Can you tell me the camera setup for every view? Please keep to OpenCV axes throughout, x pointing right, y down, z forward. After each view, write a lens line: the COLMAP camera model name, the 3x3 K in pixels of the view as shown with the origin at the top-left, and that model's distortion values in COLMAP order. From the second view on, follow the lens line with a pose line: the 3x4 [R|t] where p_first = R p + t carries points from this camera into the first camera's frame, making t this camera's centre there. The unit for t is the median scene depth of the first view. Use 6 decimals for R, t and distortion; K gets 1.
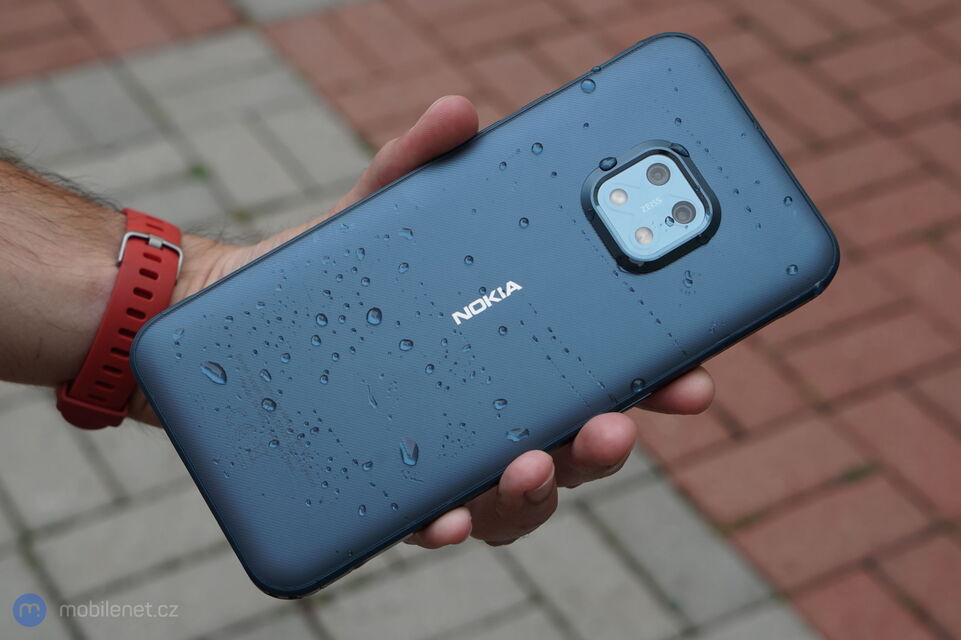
lens RADIAL K [[1570.0, 0, 481.3], [0, 1570.0, 320.2], [0, 0, 1]] dist [-0.036358, 0.000000]
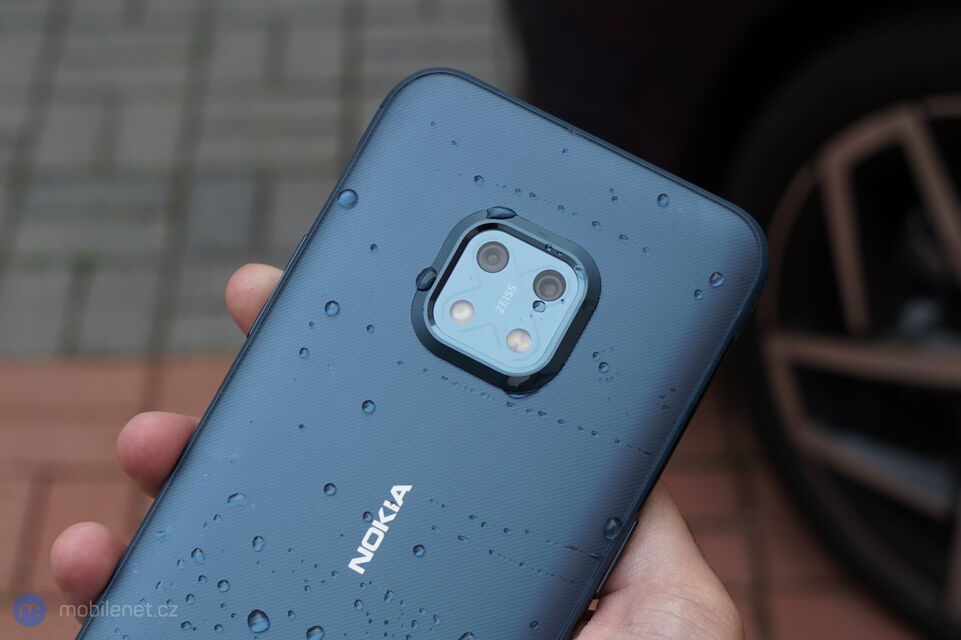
lens RADIAL K [[1383.6, 0, 480.5], [0, 1383.6, 319.3], [0, 0, 1]] dist [0.127798, 0.000000]
pose [[0.872691, -0.484370, 0.061615, 0.053595], [0.488136, 0.862481, -0.133602, 0.014605], [0.011571, 0.146670, 0.989118, 0.364103]]
